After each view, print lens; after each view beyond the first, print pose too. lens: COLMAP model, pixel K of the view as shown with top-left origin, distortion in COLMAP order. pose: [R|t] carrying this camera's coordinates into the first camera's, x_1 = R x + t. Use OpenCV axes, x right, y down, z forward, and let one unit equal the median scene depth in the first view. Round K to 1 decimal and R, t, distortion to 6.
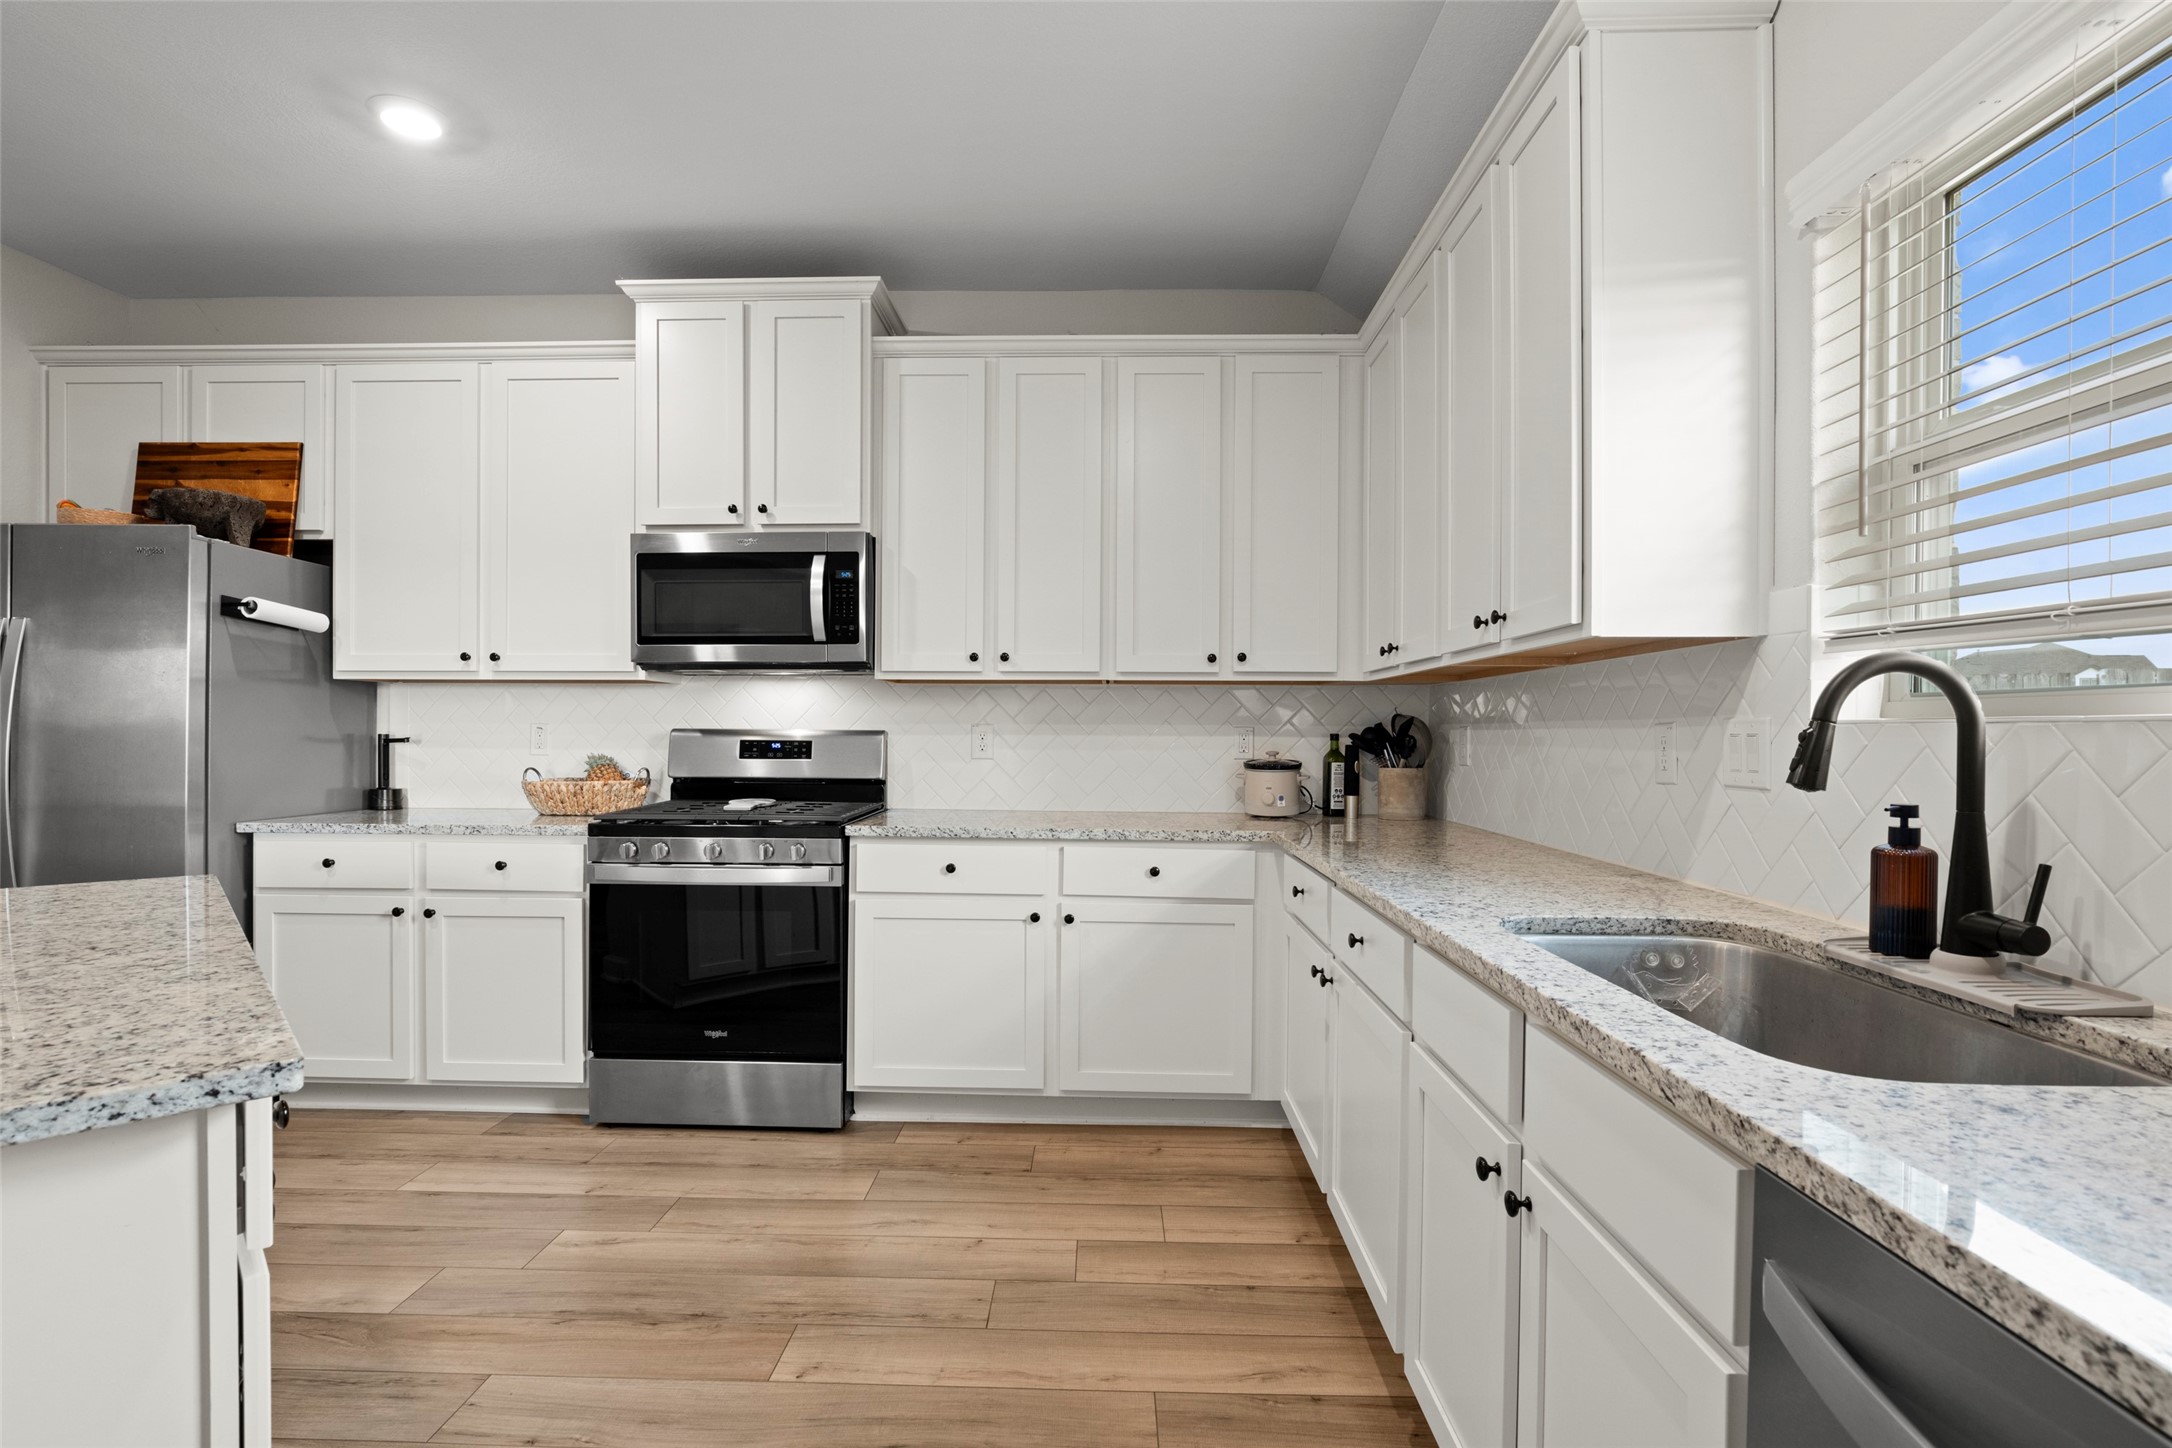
lens RADIAL K [[1014.9, 0, 1076.5], [0, 1014.9, 735.1], [0, 0, 1]] dist [-0.012692, -0.000313]
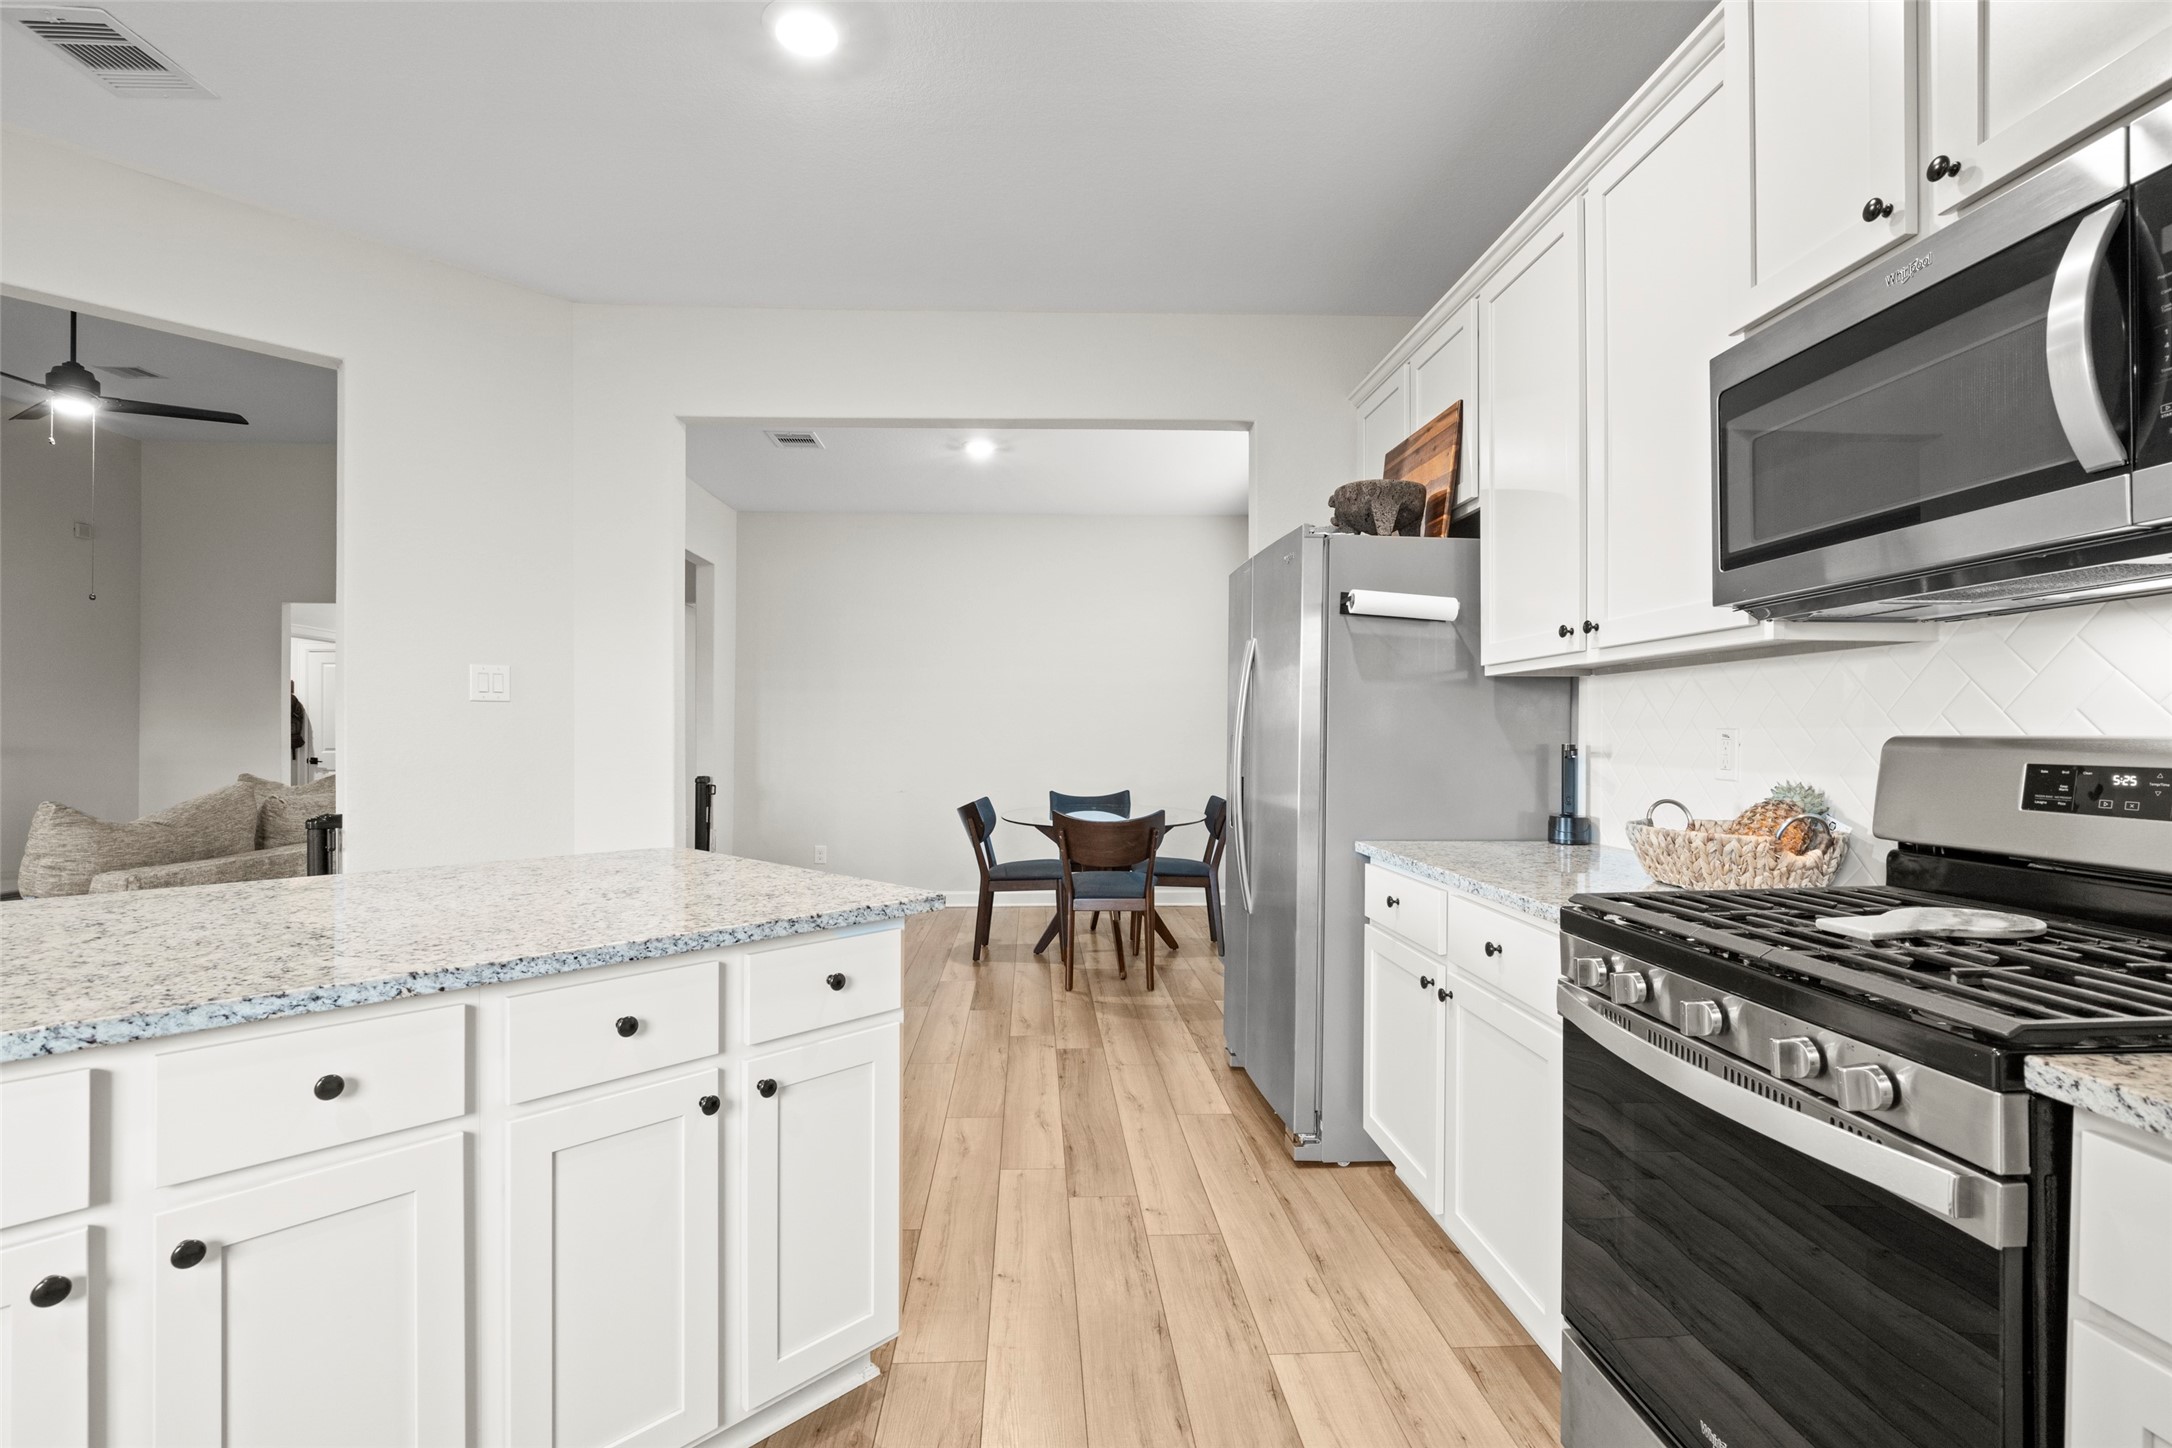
lens RADIAL K [[997.2, 0, 1077.4], [0, 997.2, 735.1], [0, 0, 1]] dist [-0.009783, 0.001031]
pose [[0.077640, -0.003837, -0.996974, 0.040475], [-0.005321, 0.999977, -0.004263, -0.003433], [0.996967, 0.005636, 0.077618, 0.643400]]
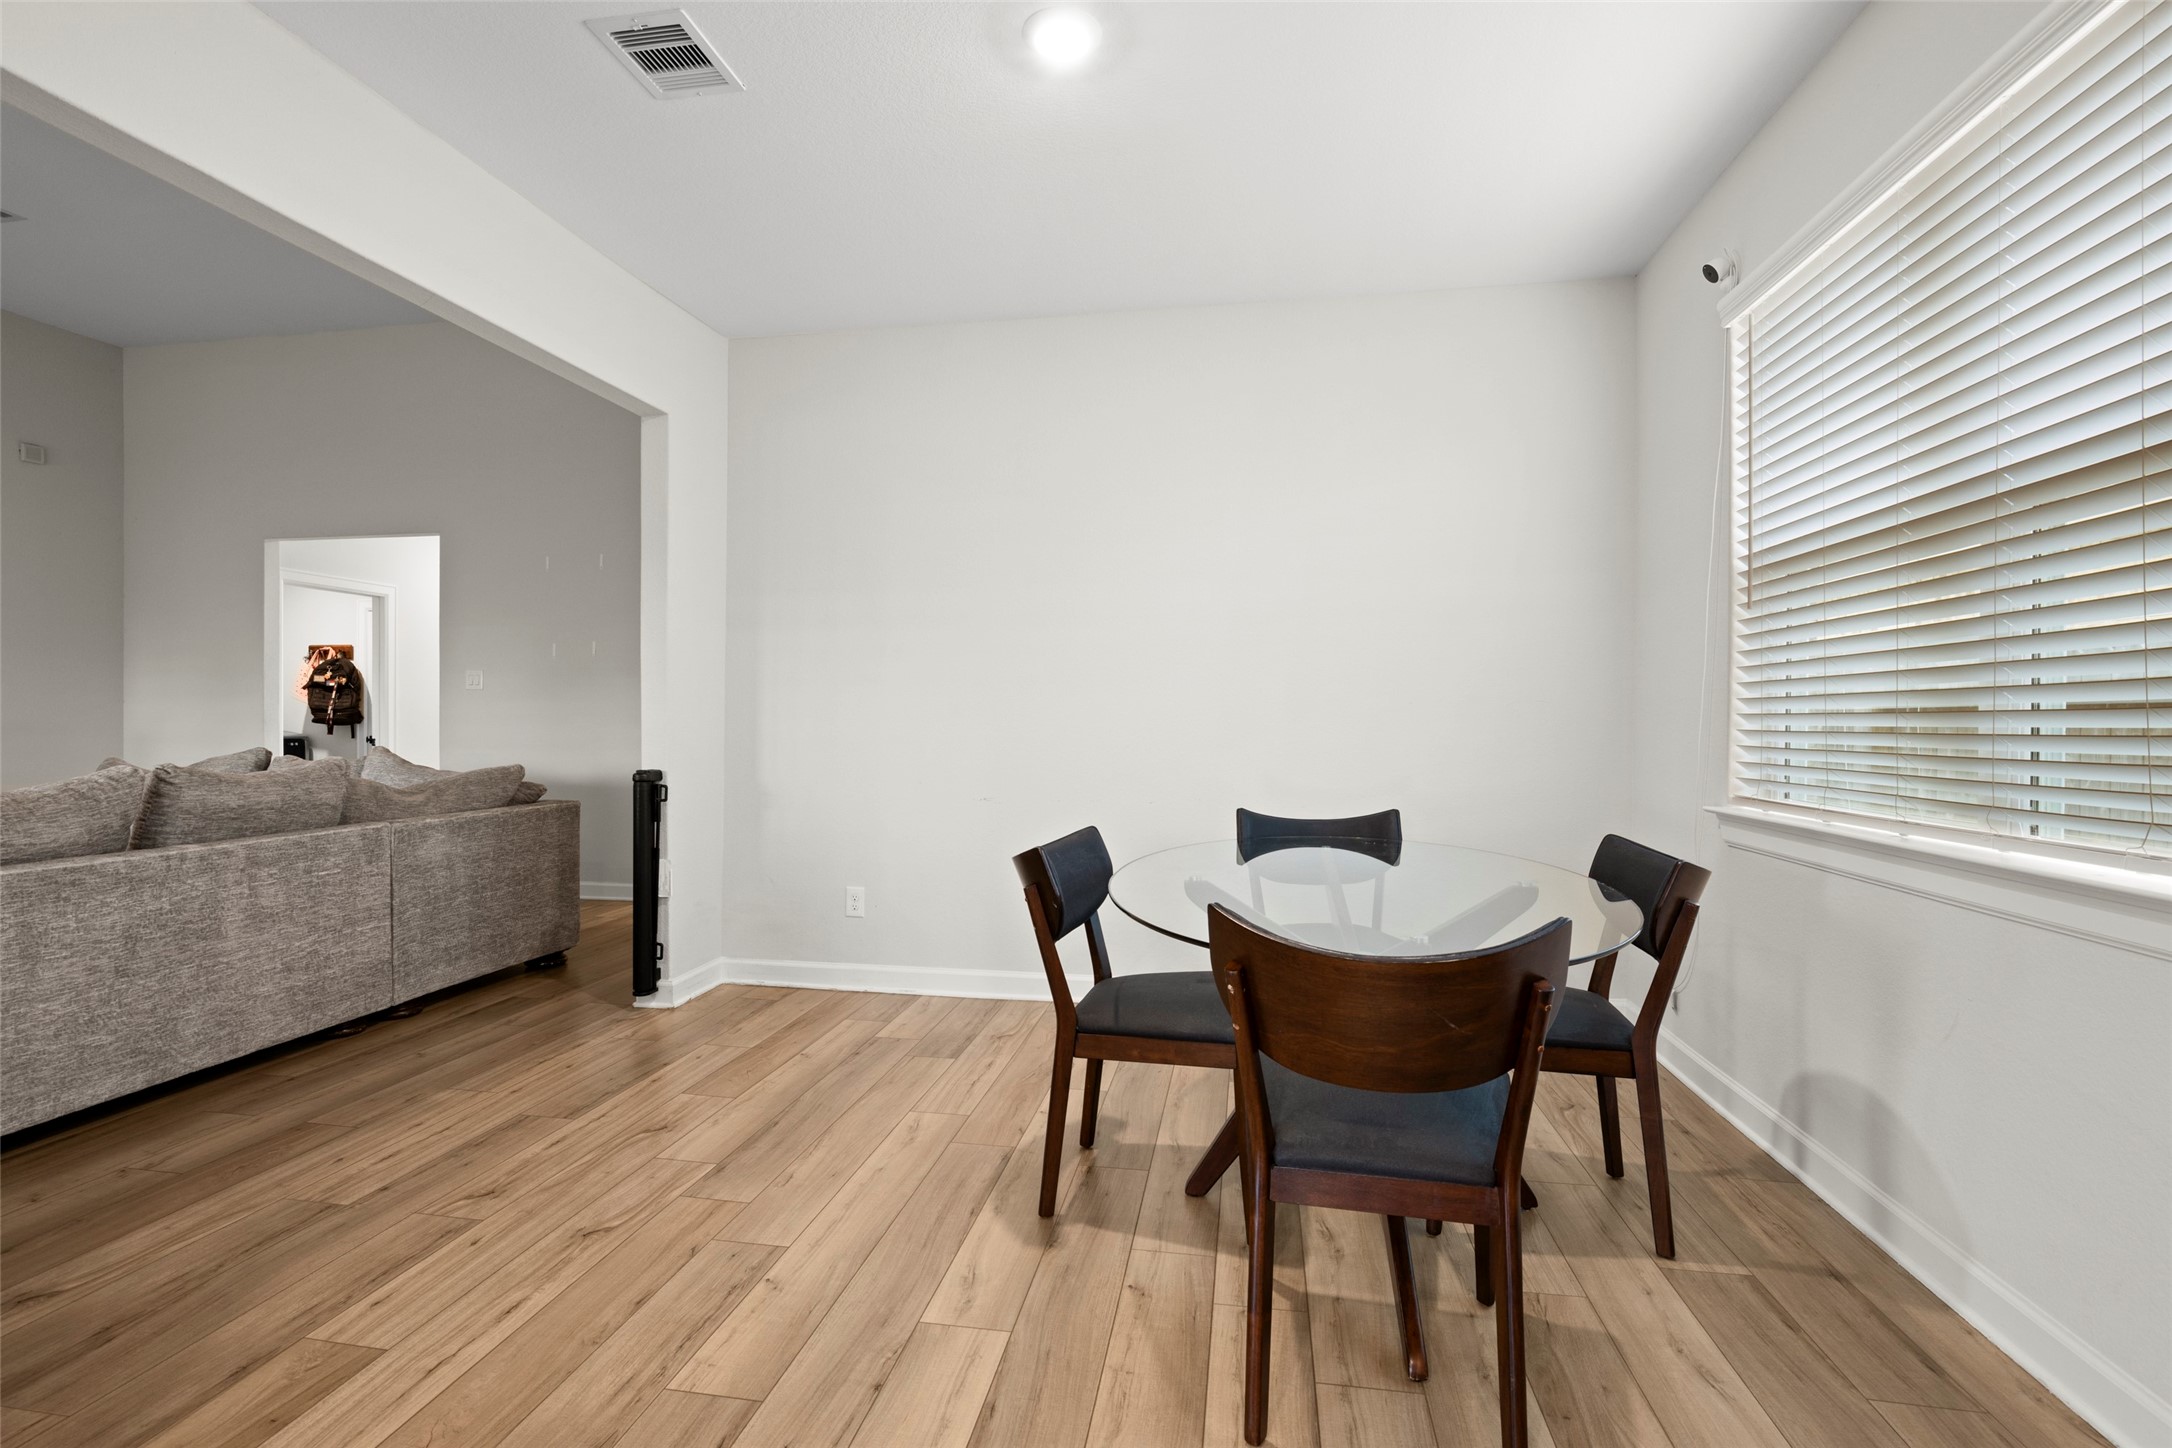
lens RADIAL K [[992.8, 0, 1054.2], [0, 992.8, 717.4], [0, 0, 1]] dist [-0.001344, 0.000476]
pose [[-0.169766, -0.001735, -0.985483, -0.902577], [-0.006355, 0.999980, -0.000666, 0.007675], [0.985464, 0.006149, -0.169773, 0.728519]]
